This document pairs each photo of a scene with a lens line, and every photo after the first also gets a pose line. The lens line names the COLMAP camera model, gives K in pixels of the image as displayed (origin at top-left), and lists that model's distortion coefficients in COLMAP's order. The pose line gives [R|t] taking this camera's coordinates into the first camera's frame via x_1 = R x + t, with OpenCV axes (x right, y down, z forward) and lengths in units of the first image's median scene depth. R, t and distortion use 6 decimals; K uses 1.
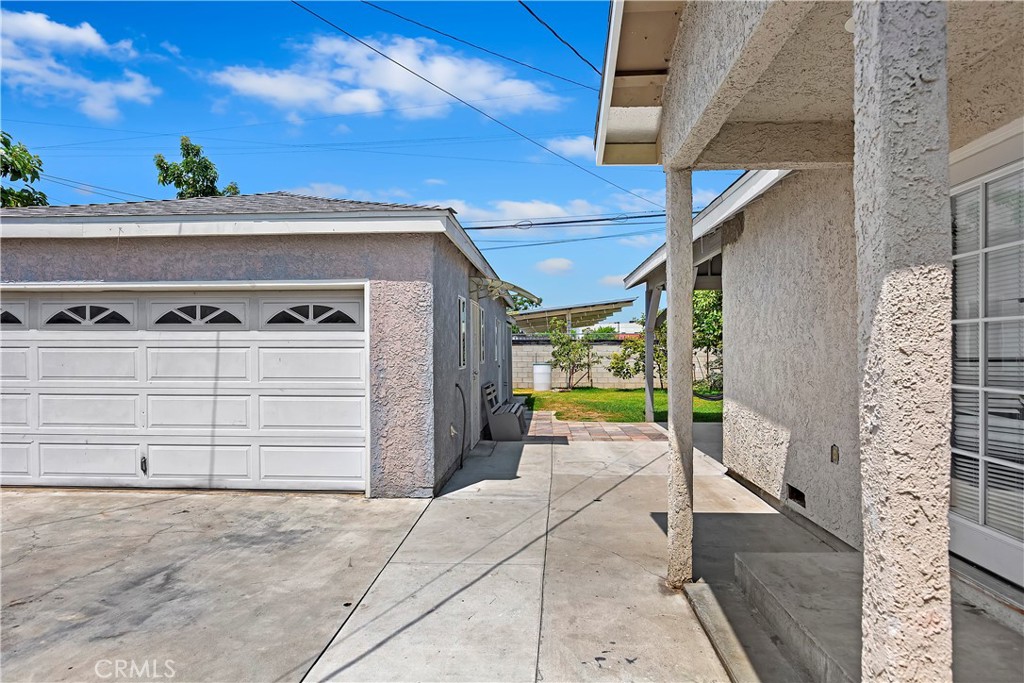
lens RADIAL K [[622.0, 0, 495.9], [0, 622.0, 376.9], [0, 0, 1]] dist [-0.002885, -0.001694]
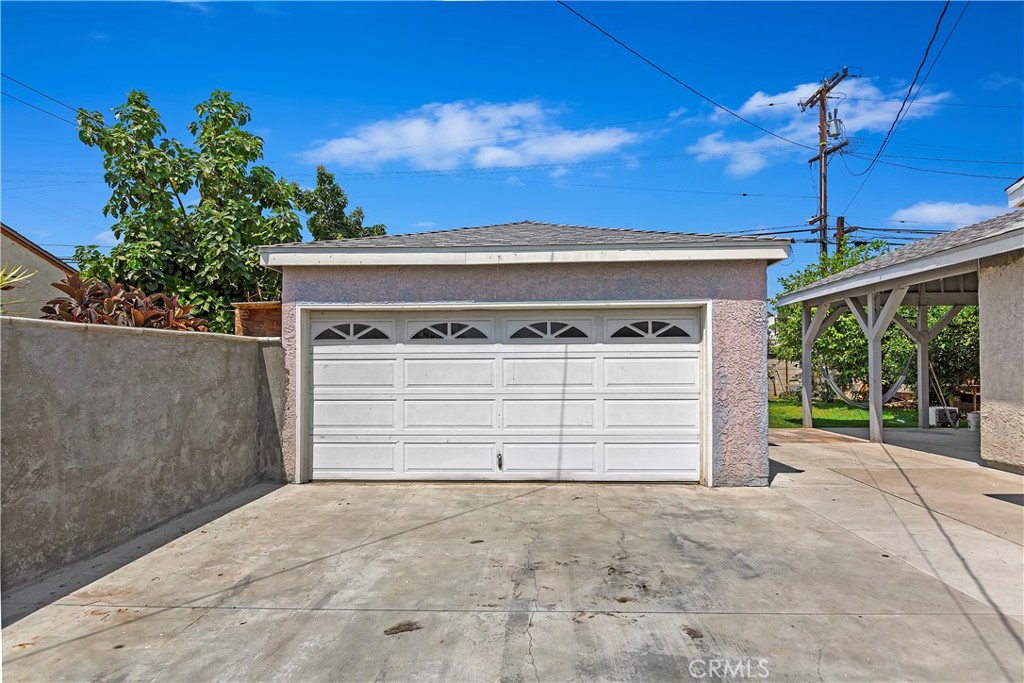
lens RADIAL K [[613.6, 0, 513.5], [0, 613.6, 375.7], [0, 0, 1]] dist [-0.001510, -0.000536]
pose [[0.999959, -0.006655, 0.006154, -0.573097], [0.006826, 0.999580, -0.028153, 0.017040], [-0.005964, 0.028194, 0.999585, -0.144846]]
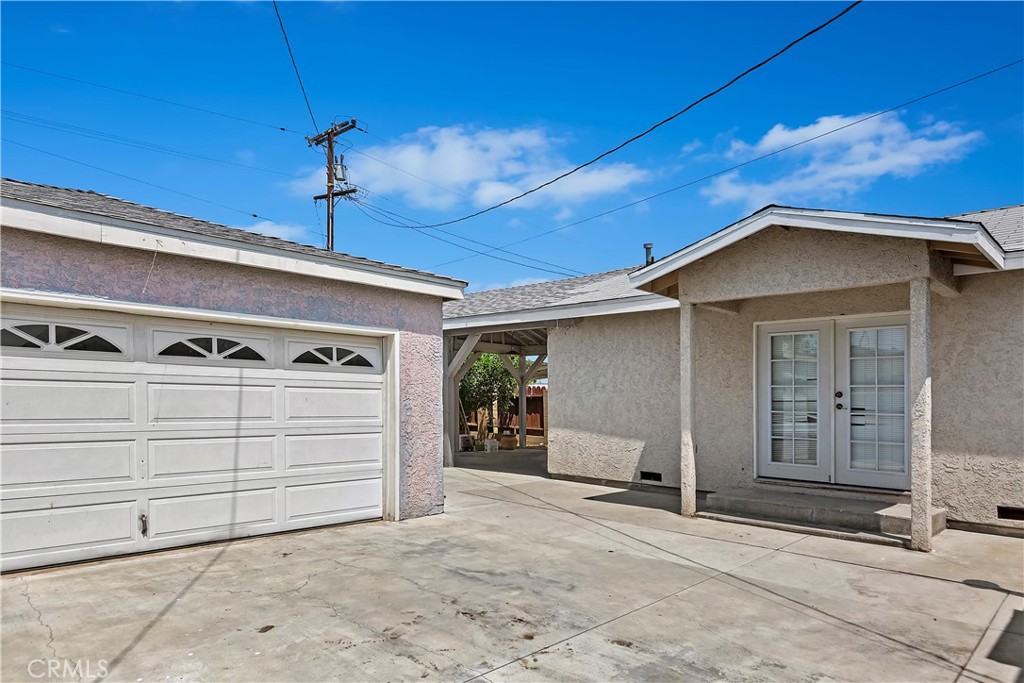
lens RADIAL K [[621.1, 0, 541.2], [0, 621.1, 421.3], [0, 0, 1]] dist [0.000313, -0.000493]
pose [[0.639686, -0.017123, 0.768445, -0.902911], [0.020318, 0.999779, 0.005365, 0.010989], [-0.768368, 0.012182, 0.639893, 0.063468]]
